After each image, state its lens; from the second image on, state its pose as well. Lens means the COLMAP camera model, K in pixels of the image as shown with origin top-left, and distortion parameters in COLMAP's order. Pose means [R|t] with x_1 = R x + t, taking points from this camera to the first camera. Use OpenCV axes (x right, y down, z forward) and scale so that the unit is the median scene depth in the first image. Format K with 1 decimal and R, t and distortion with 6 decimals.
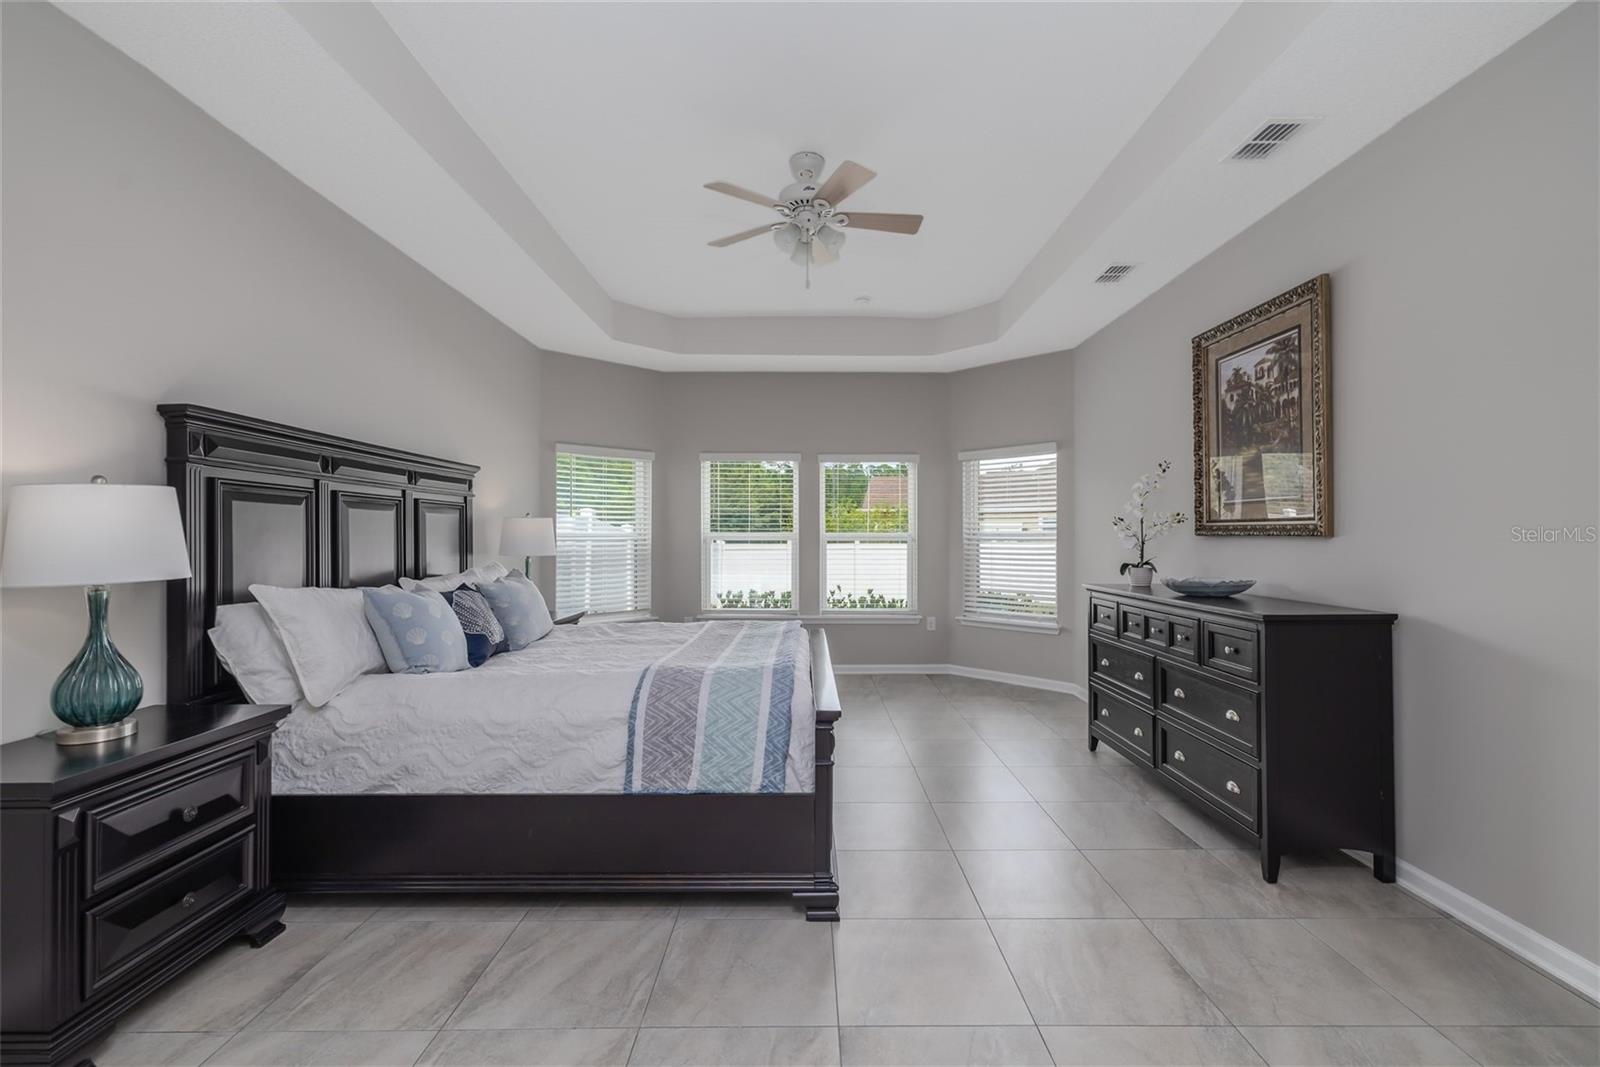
lens RADIAL K [[708.0, 0, 811.8], [0, 708.0, 529.2], [0, 0, 1]] dist [0.000972, -0.000009]
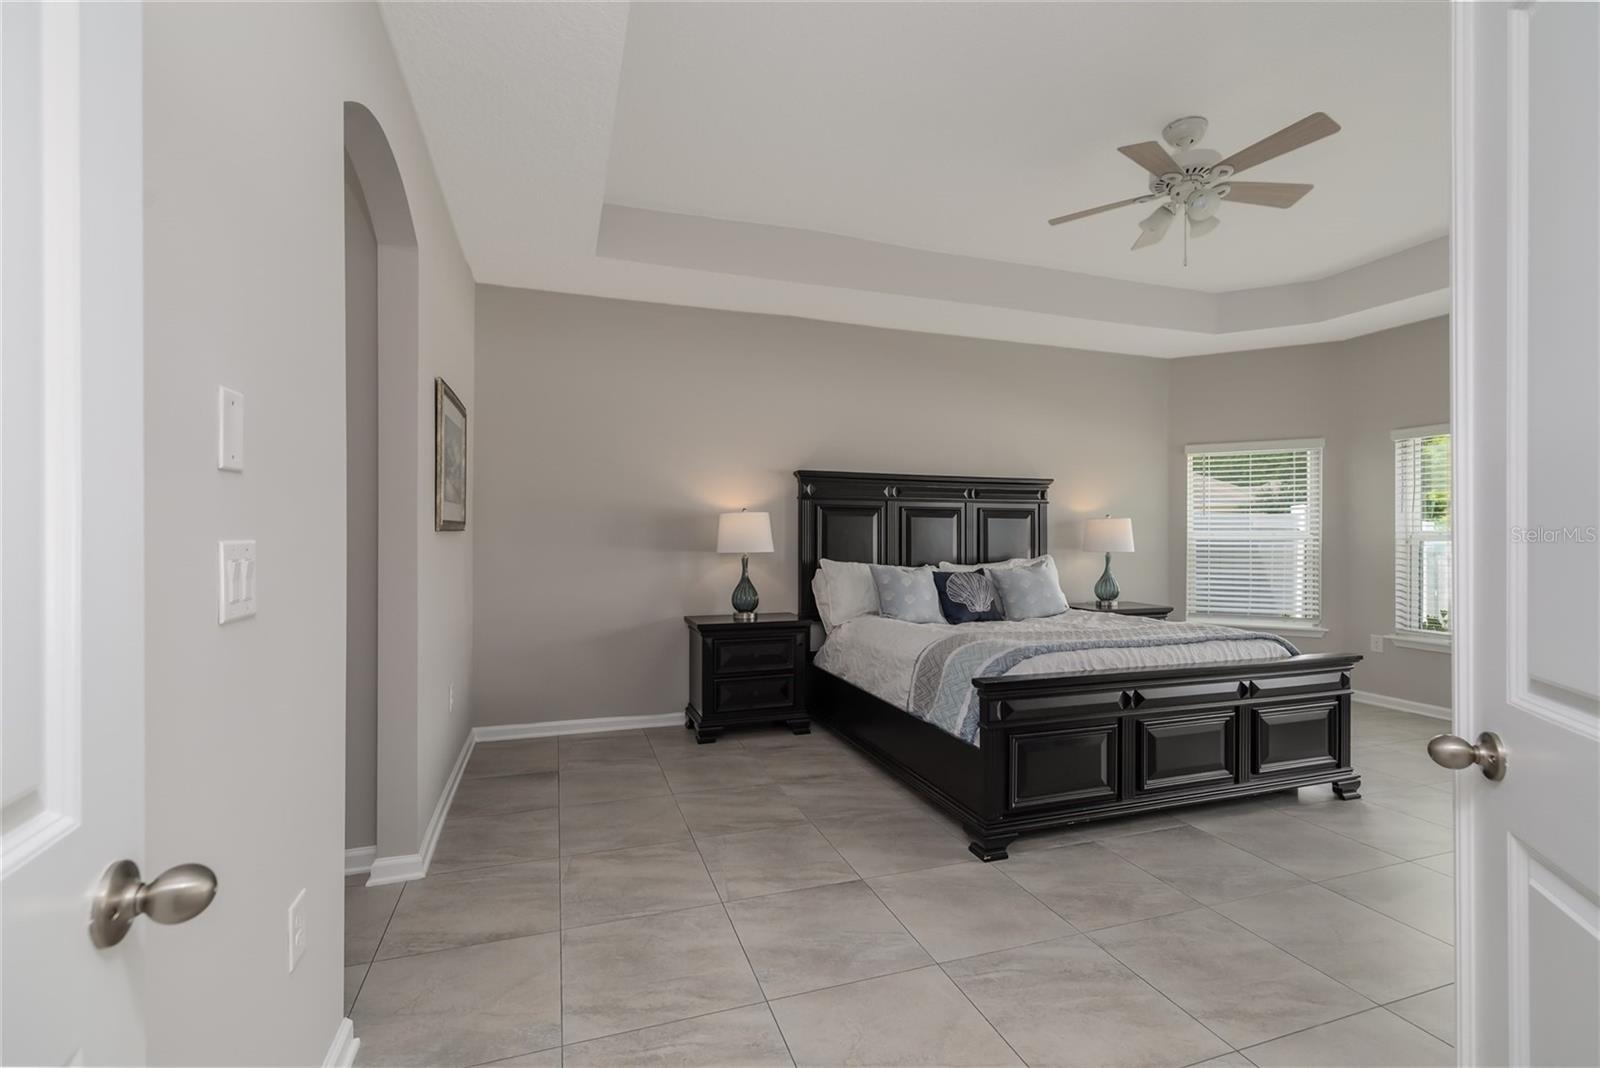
lens RADIAL K [[708.0, 0, 811.8], [0, 708.0, 529.7], [0, 0, 1]] dist [0.000972, -0.000009]
pose [[0.312864, -0.007602, -0.949768, 1.059791], [0.008916, 0.999947, -0.005067, 0.006968], [0.949756, -0.006883, 0.312915, 0.363523]]
